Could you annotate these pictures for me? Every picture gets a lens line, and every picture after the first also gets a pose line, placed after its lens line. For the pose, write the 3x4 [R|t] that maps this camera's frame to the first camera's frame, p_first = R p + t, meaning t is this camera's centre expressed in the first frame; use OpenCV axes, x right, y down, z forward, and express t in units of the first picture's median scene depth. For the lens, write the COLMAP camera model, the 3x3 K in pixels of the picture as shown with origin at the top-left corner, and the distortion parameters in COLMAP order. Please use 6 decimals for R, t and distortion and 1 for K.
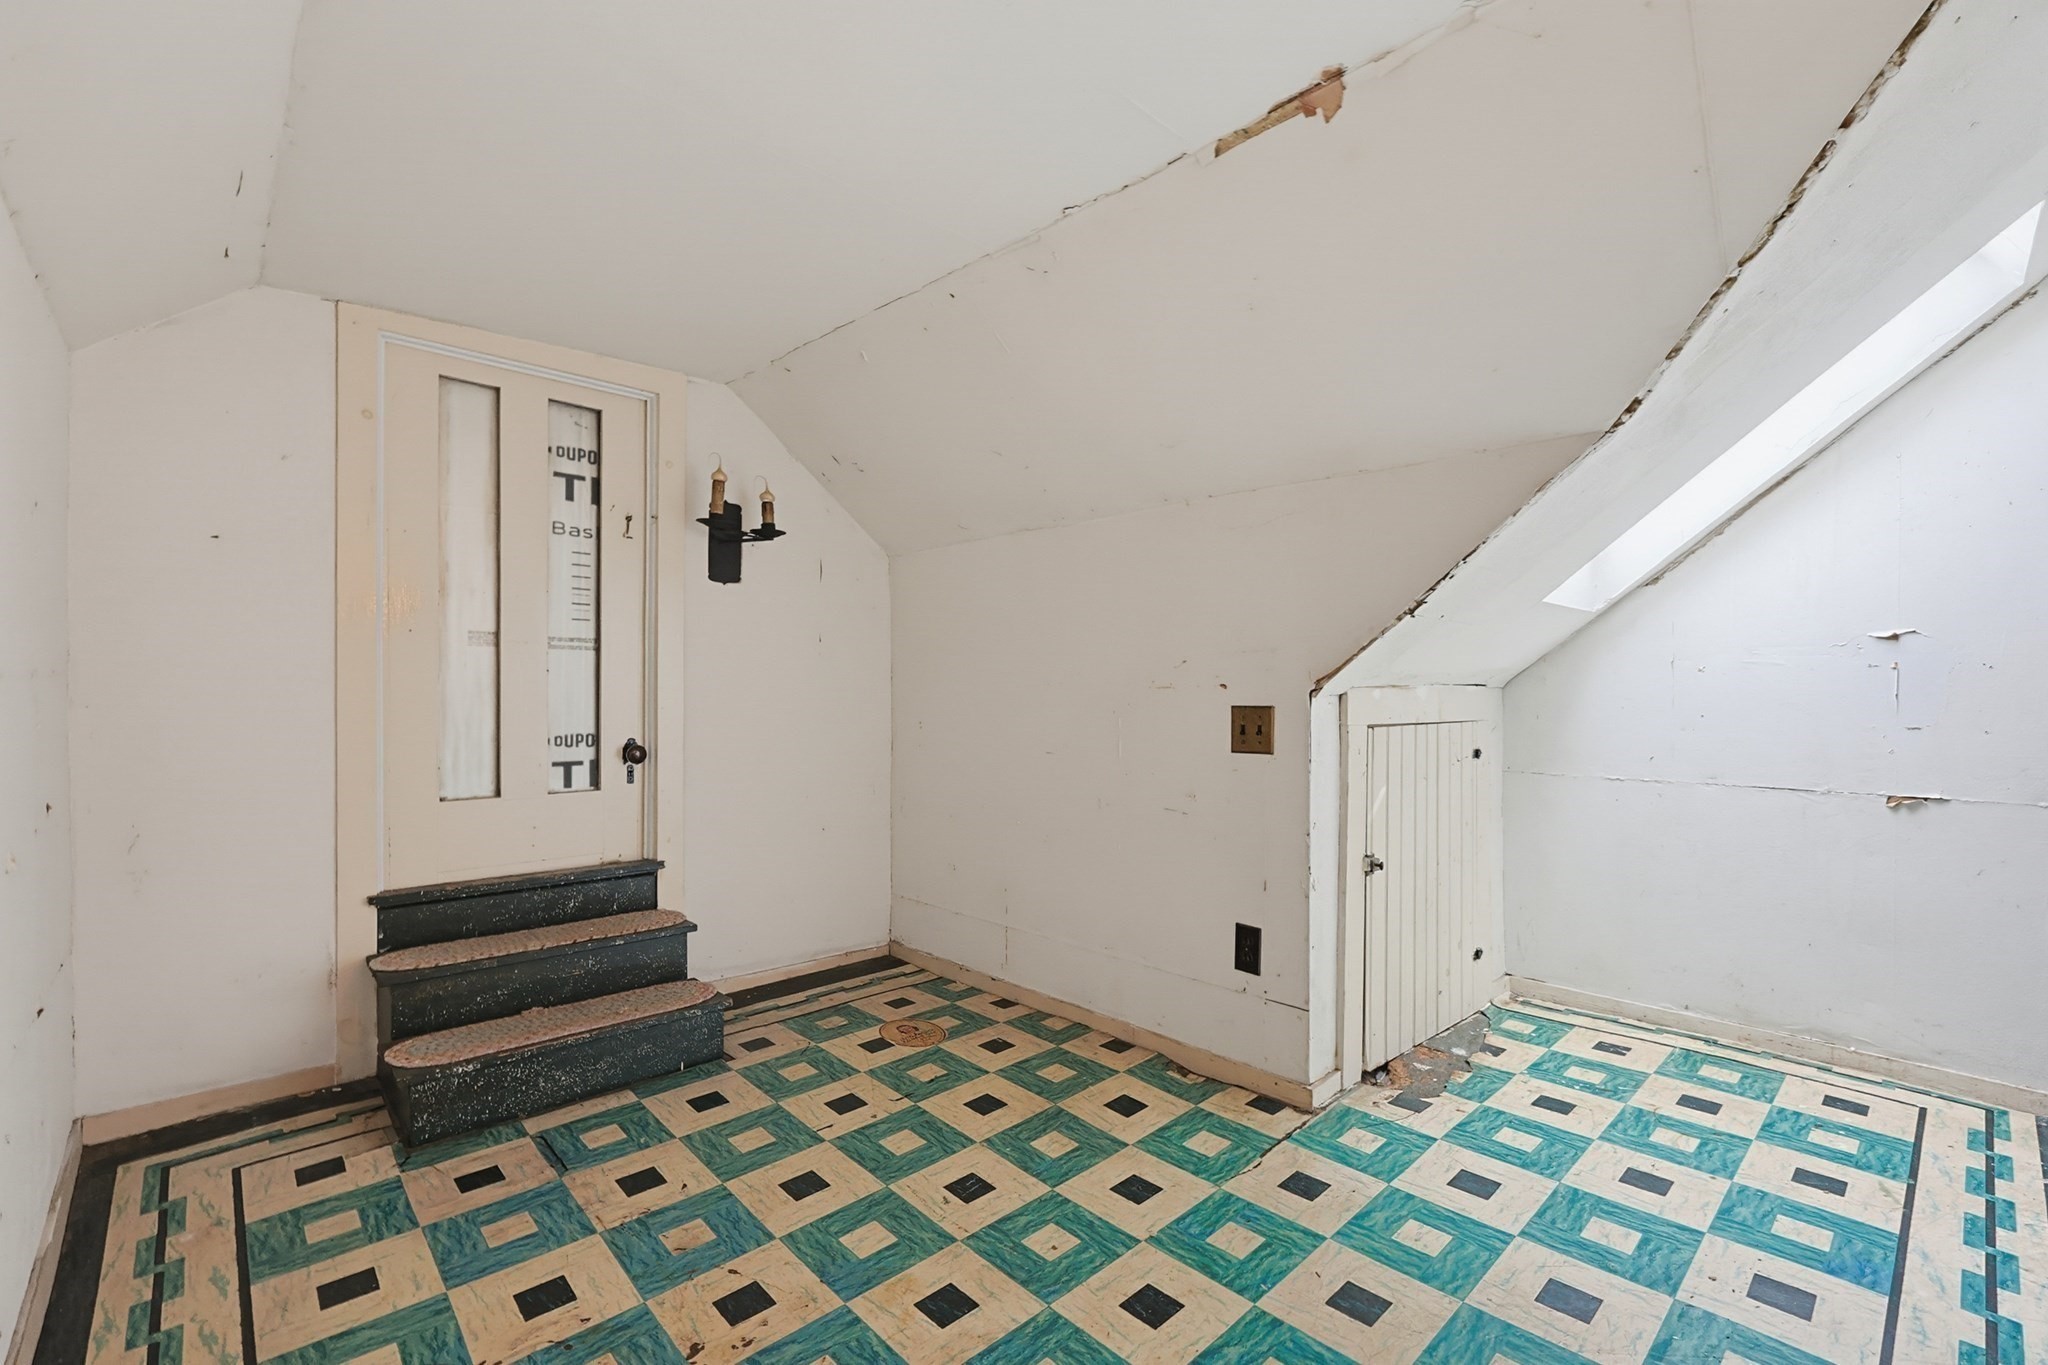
lens RADIAL K [[885.0, 0, 1020.1], [0, 885.0, 689.2], [0, 0, 1]] dist [-0.002350, 0.000165]
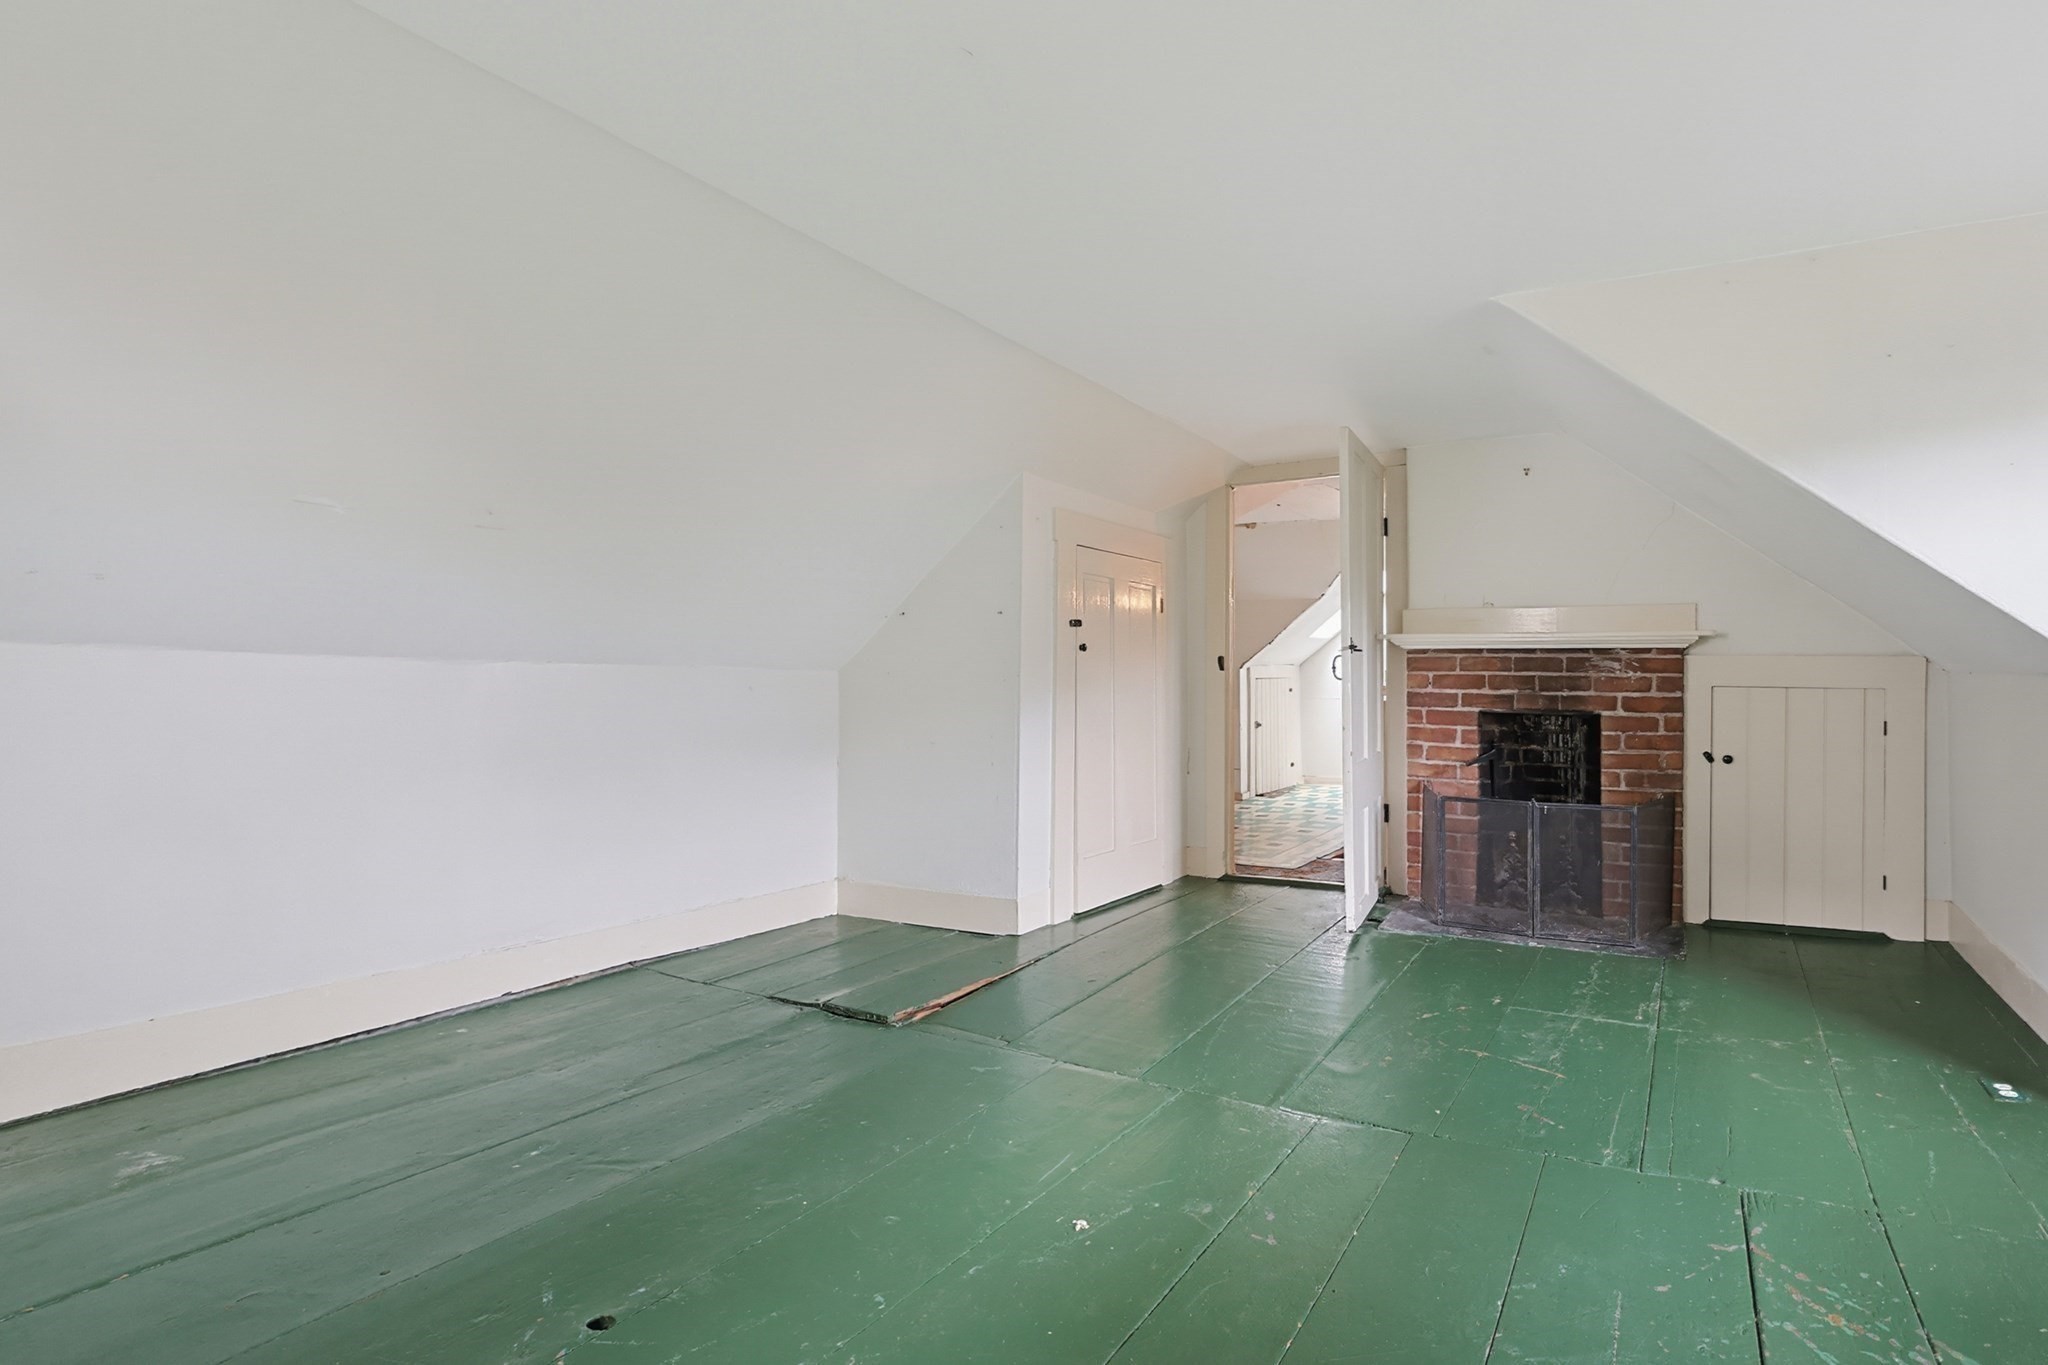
lens RADIAL K [[885.0, 0, 1027.0], [0, 885.0, 679.6], [0, 0, 1]] dist [-0.002350, 0.000165]
pose [[0.984796, -0.013715, 0.173171, -0.911813], [0.014499, 0.999890, -0.003262, 0.045614], [-0.173108, 0.005723, 0.984886, -1.863110]]
